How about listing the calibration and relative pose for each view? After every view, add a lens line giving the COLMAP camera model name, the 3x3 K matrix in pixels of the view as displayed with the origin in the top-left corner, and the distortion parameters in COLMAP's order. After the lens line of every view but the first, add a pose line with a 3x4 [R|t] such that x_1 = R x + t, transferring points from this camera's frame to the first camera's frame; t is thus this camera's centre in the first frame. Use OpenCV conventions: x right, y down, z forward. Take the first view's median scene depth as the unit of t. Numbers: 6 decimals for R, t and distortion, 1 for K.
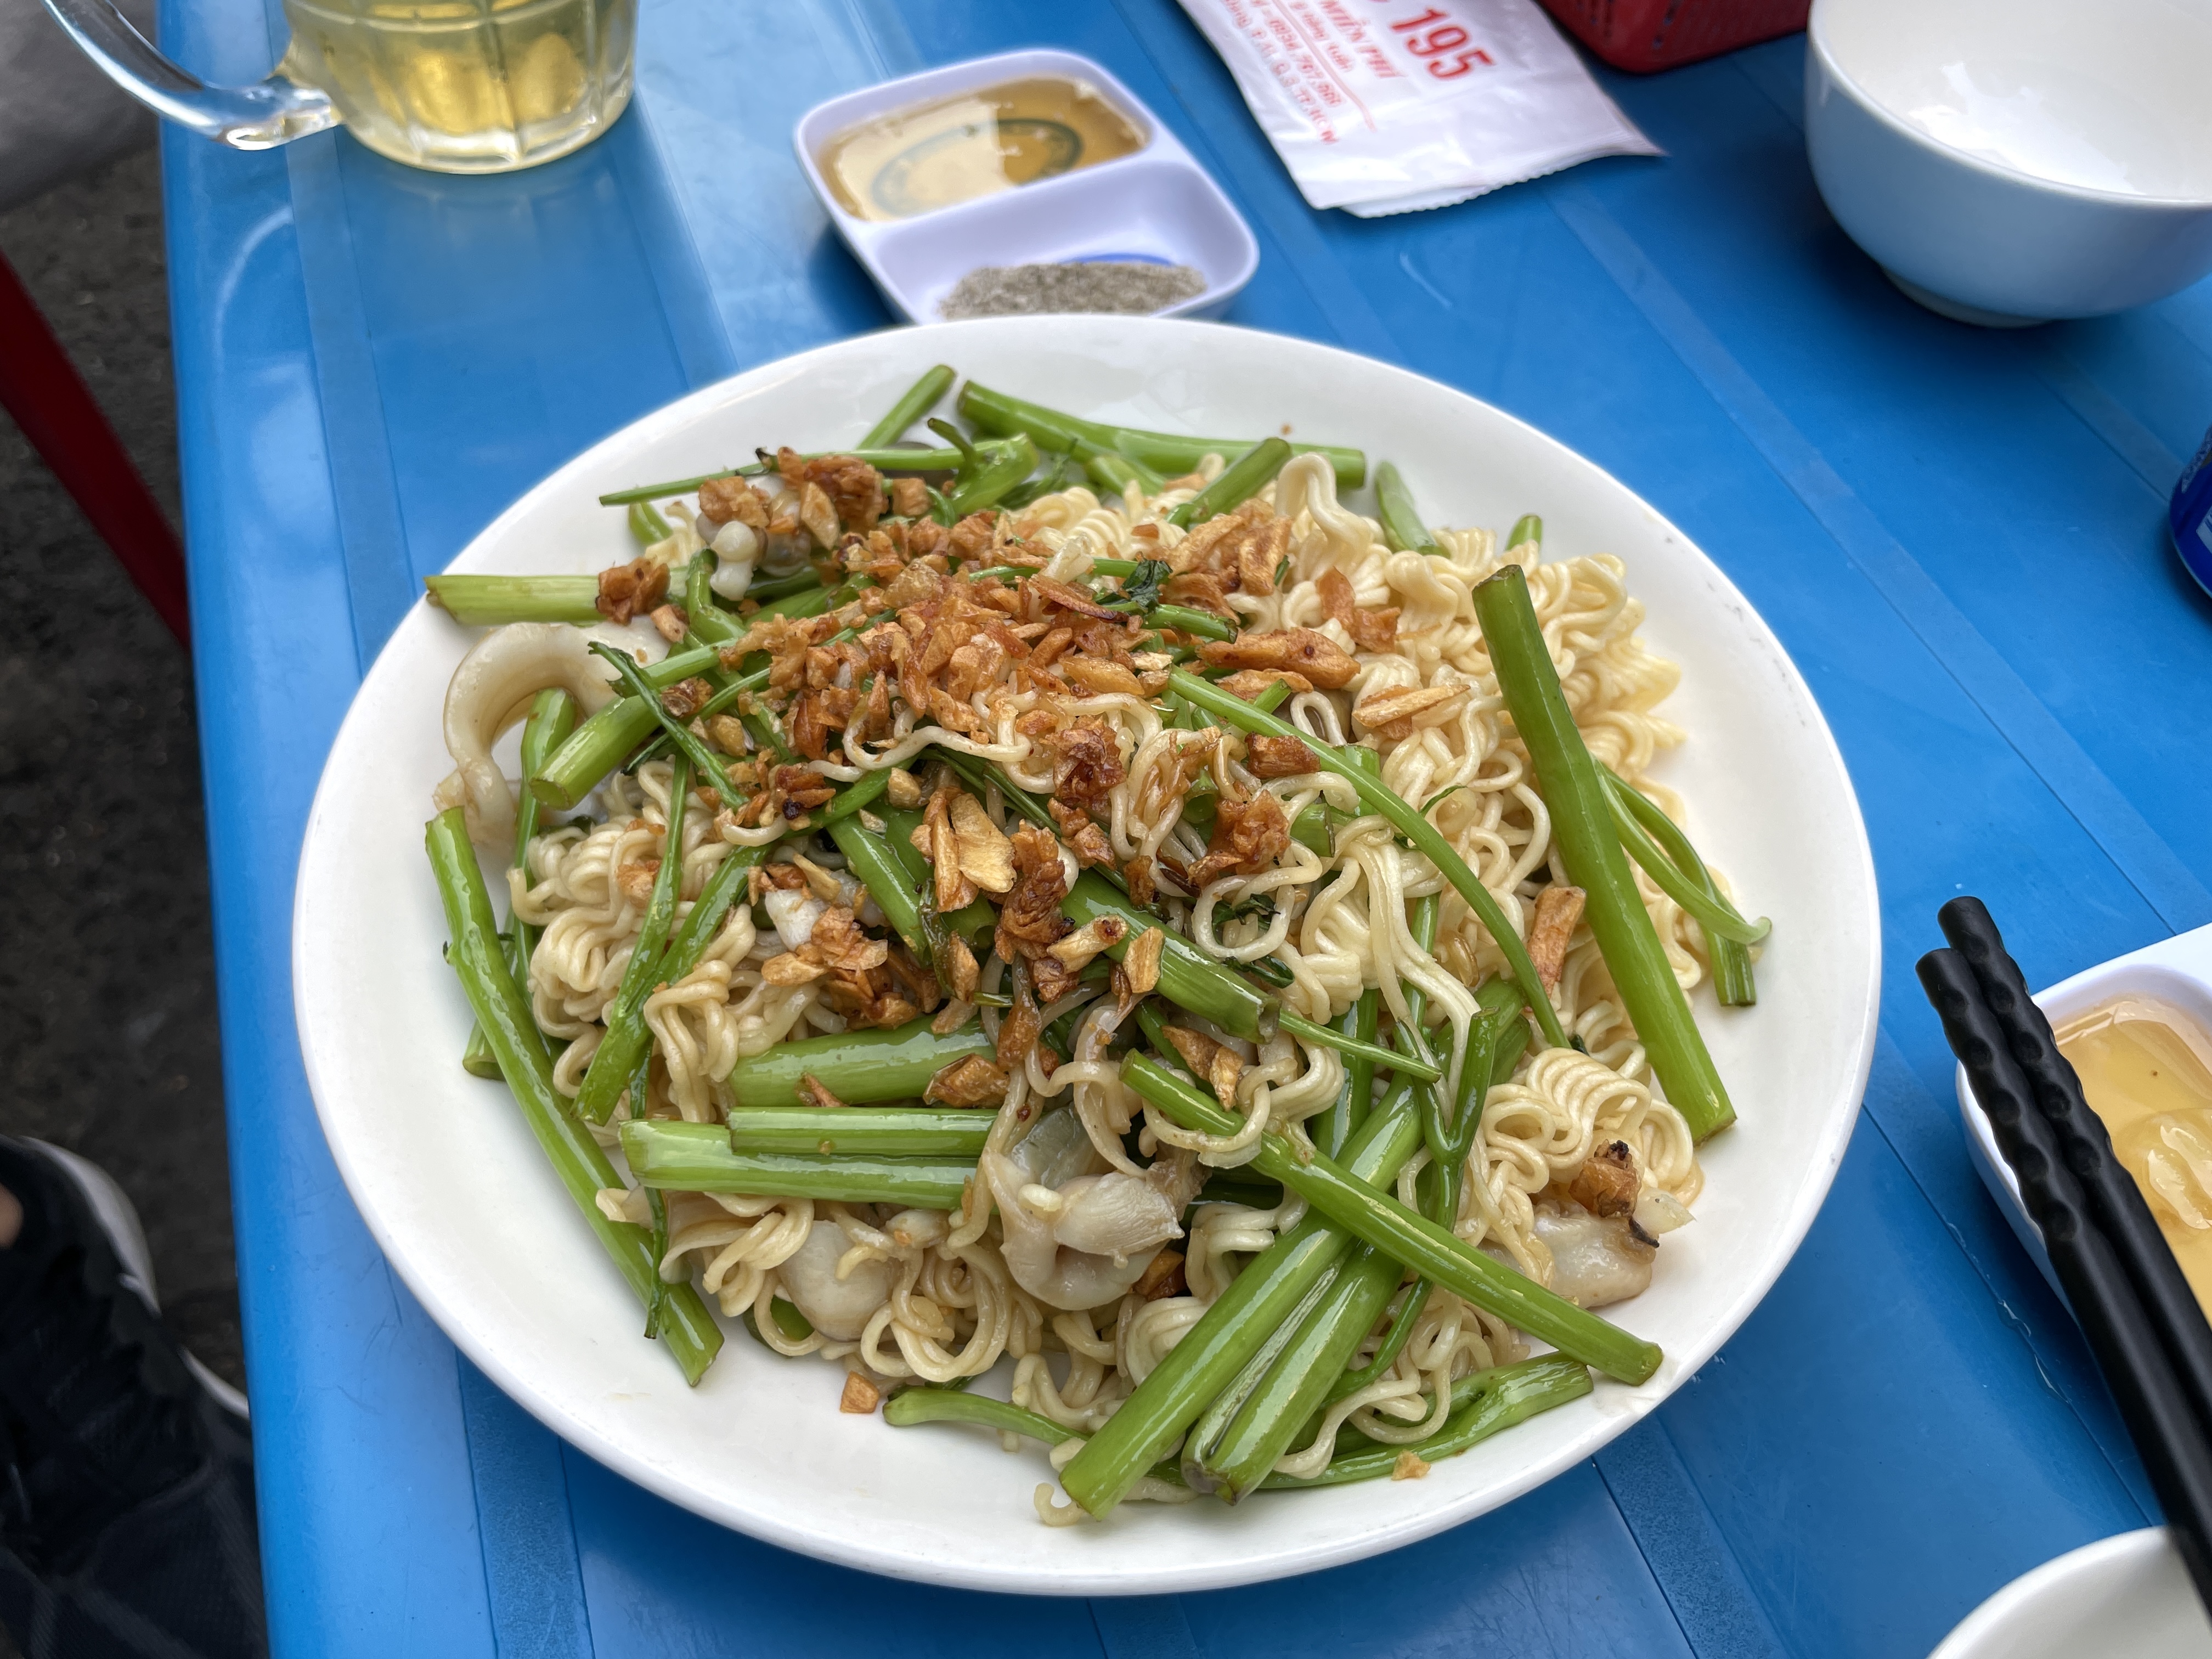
lens RADIAL K [[1642.6, 0, 1103.4], [0, 1642.6, 800.0], [0, 0, 1]] dist [0.034021, -0.002566]
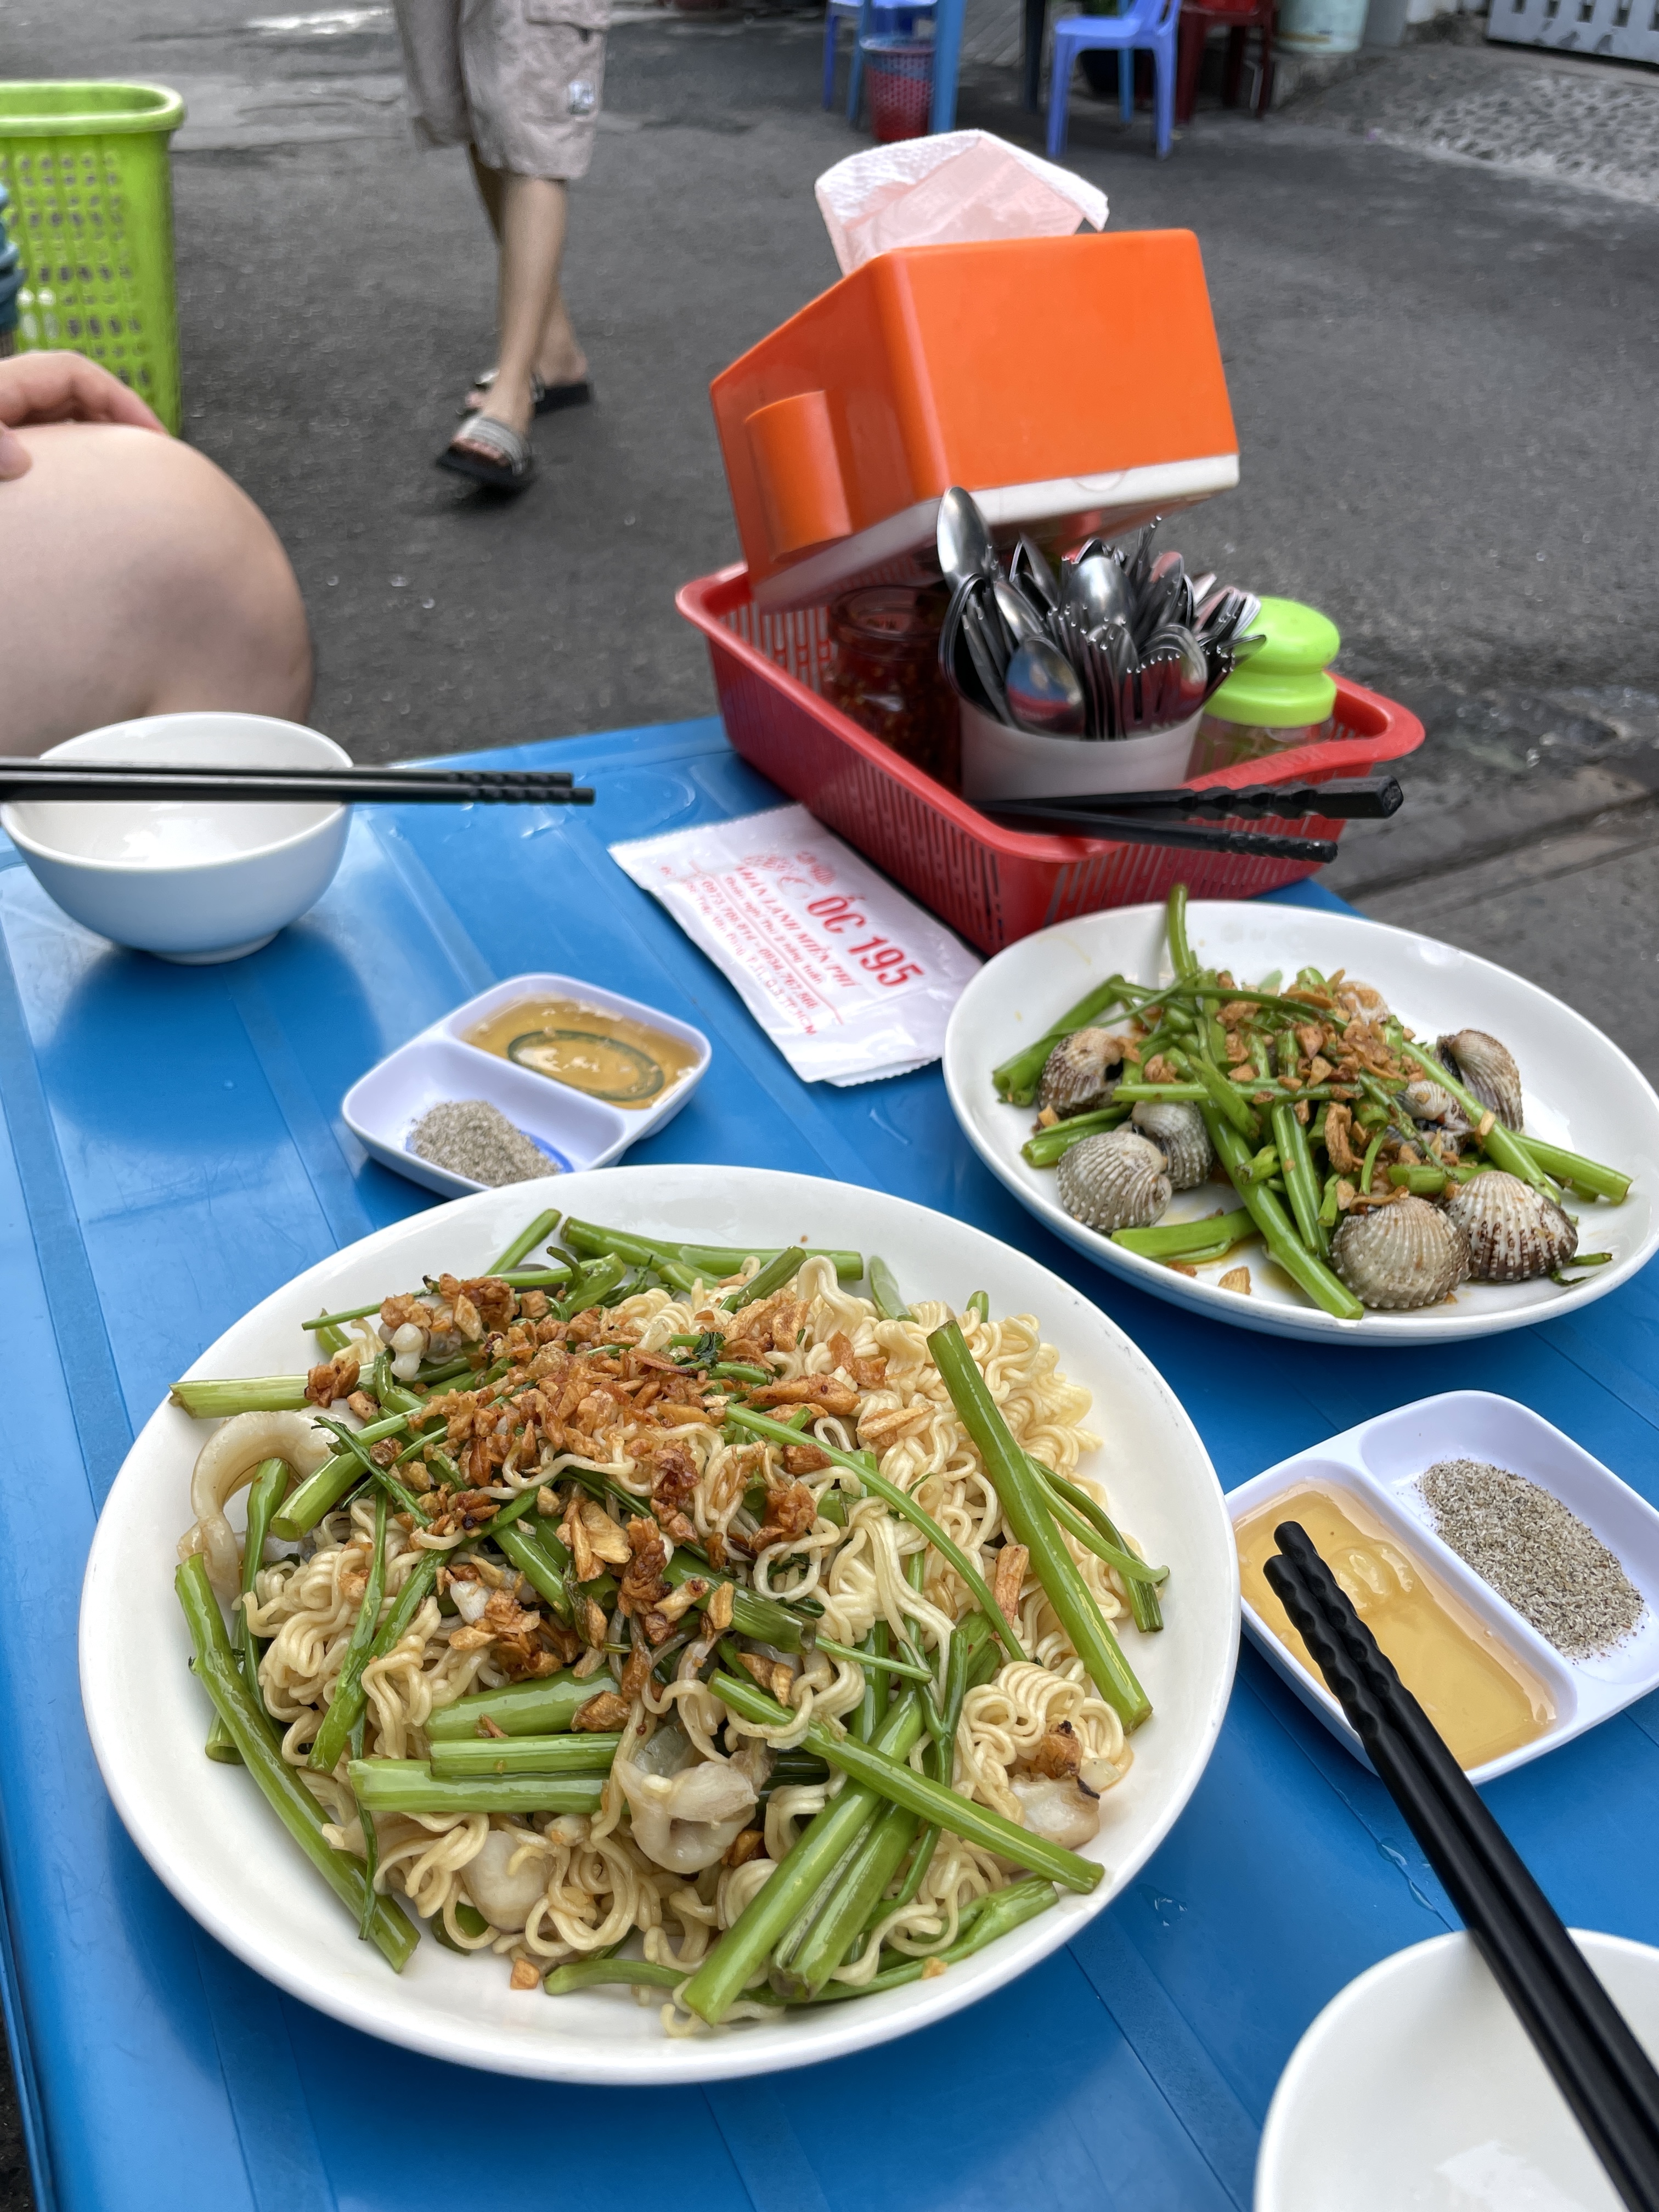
lens RADIAL K [[1642.6, 0, 829.5], [0, 1642.6, 1106.0], [0, 0, 1]] dist [0.034021, -0.002566]
pose [[0.992924, -0.043372, 0.110552, -0.021544], [0.074298, 0.953105, -0.293379, 0.103973], [-0.092643, 0.299516, 0.949583, -0.488677]]
